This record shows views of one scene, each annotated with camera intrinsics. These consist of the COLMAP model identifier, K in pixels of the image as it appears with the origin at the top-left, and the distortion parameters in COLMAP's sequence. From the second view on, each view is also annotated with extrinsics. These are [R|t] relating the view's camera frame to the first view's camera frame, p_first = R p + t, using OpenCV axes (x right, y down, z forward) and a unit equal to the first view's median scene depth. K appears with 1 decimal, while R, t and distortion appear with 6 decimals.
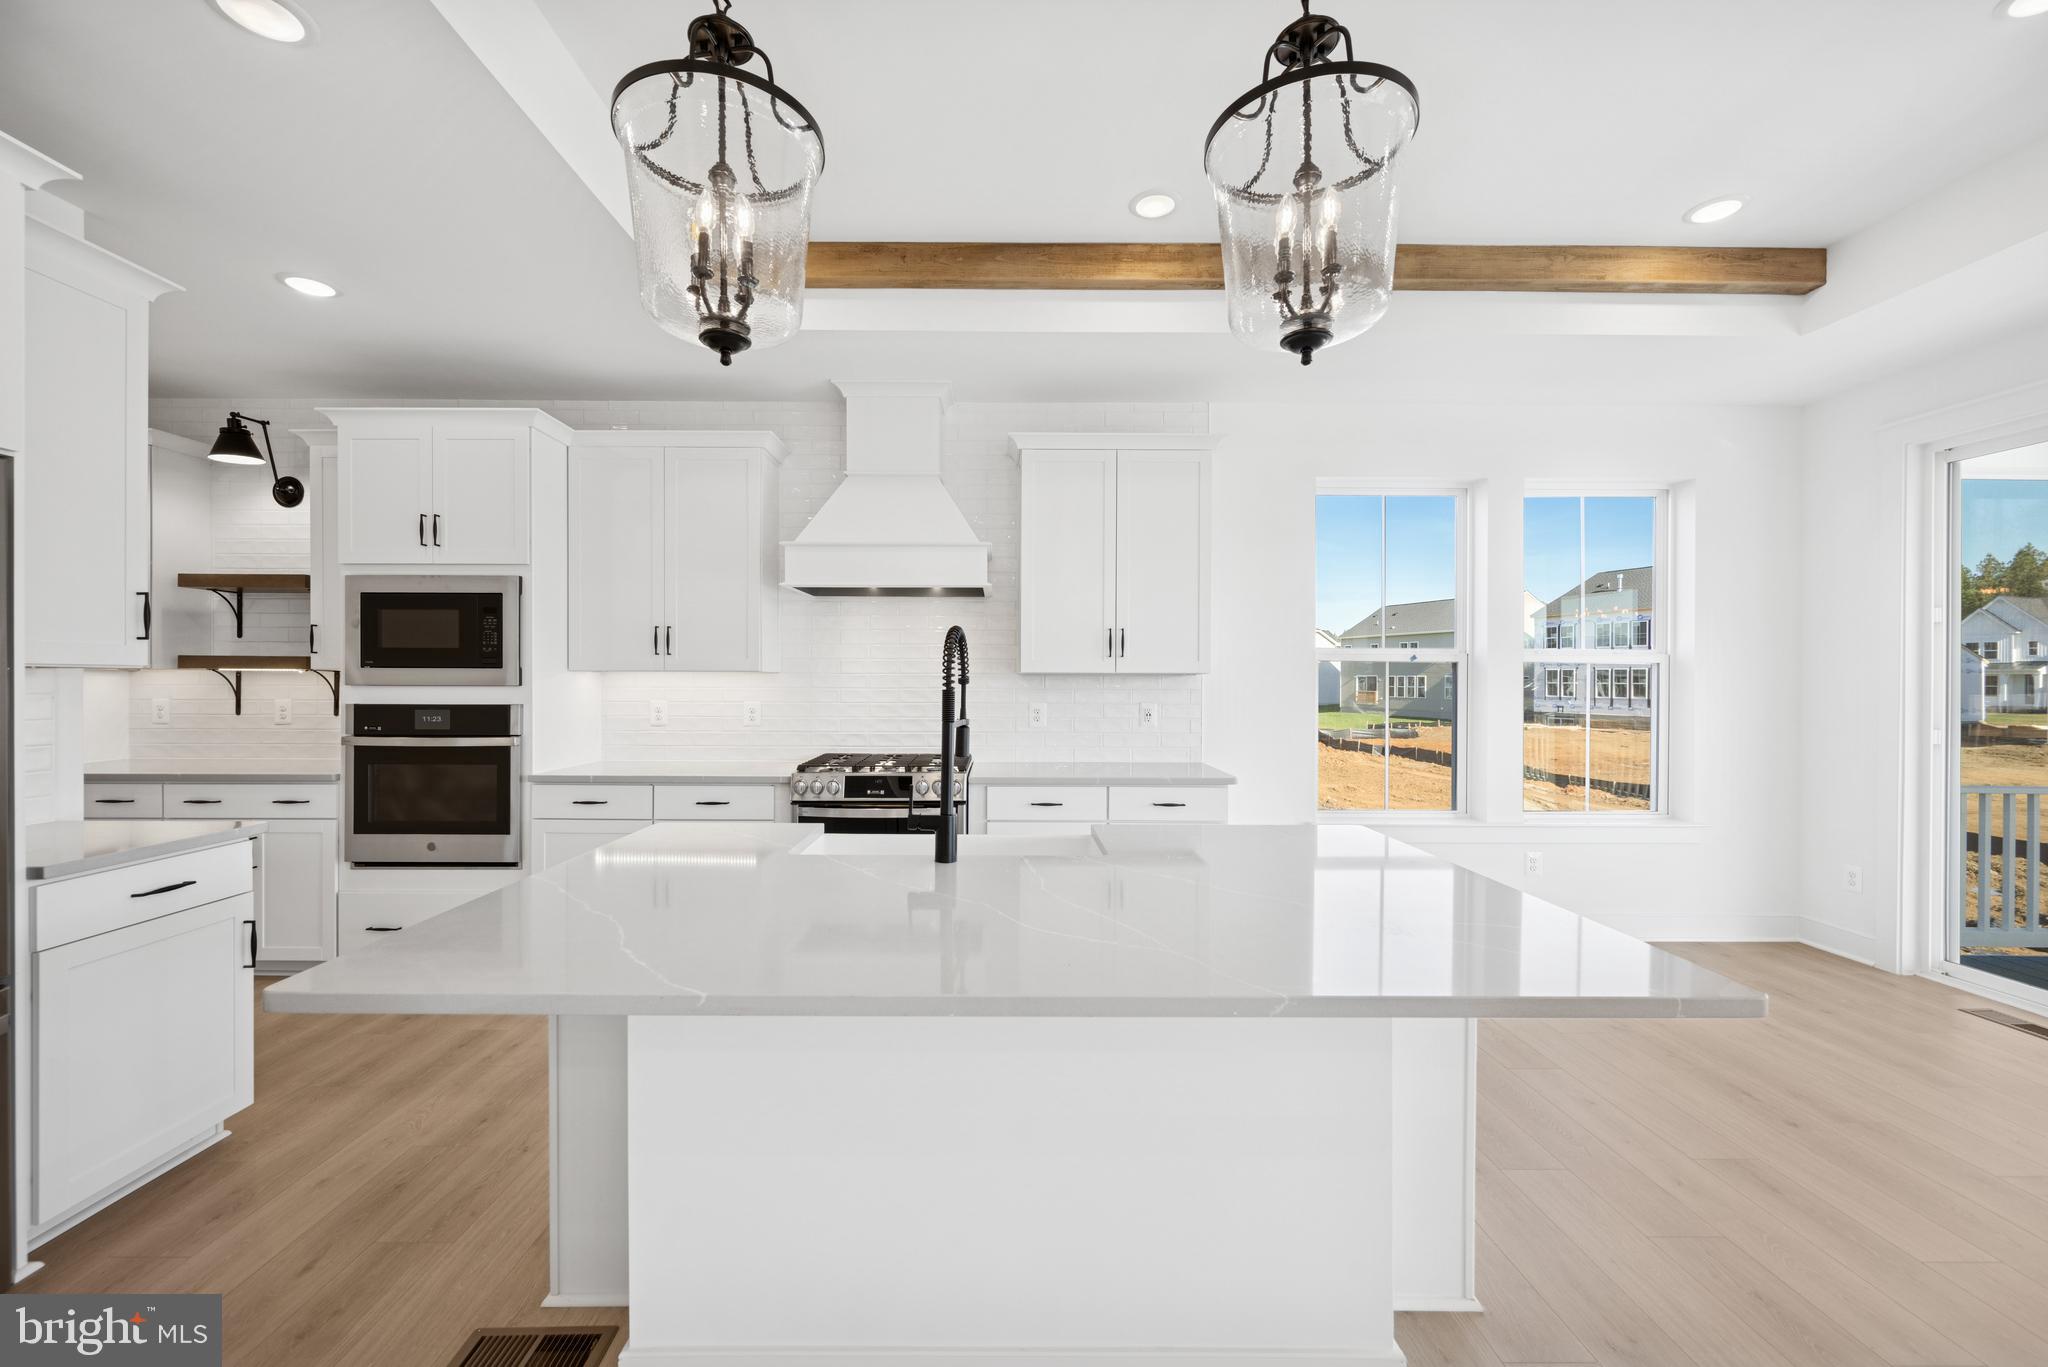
lens RADIAL K [[797.3, 0, 978.6], [0, 797.3, 683.4], [0, 0, 1]] dist [-0.001465, -0.000391]
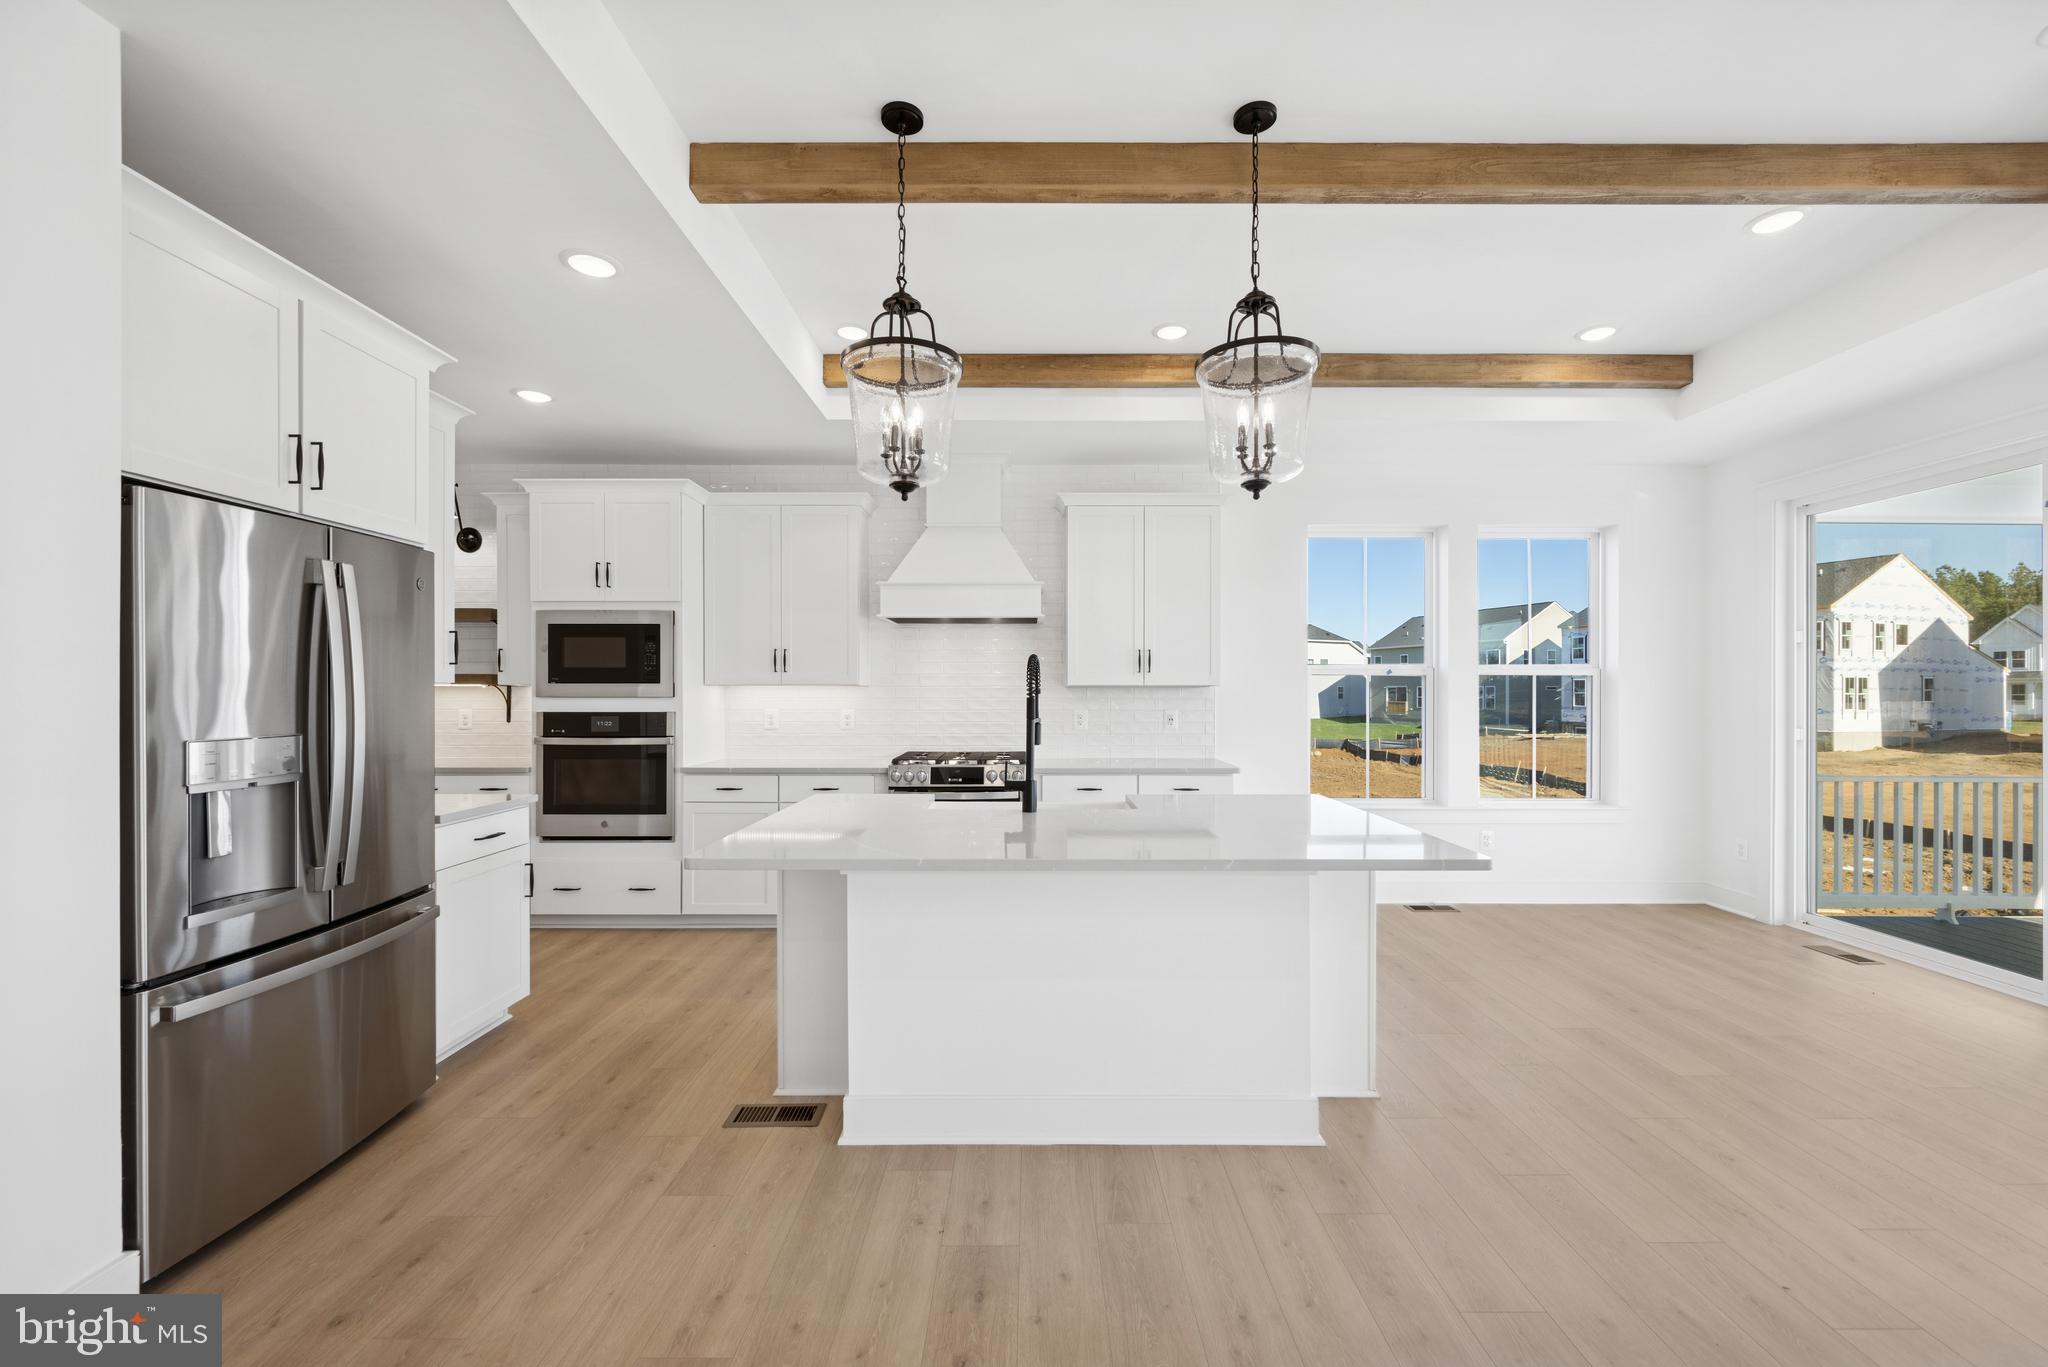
lens RADIAL K [[797.3, 0, 1007.8], [0, 797.3, 695.8], [0, 0, 1]] dist [-0.001465, -0.000391]
pose [[0.999993, -0.003359, -0.001885, -0.041709], [0.003360, 0.999994, 0.000448, 0.001974], [0.001883, -0.000454, 0.999998, -0.267747]]
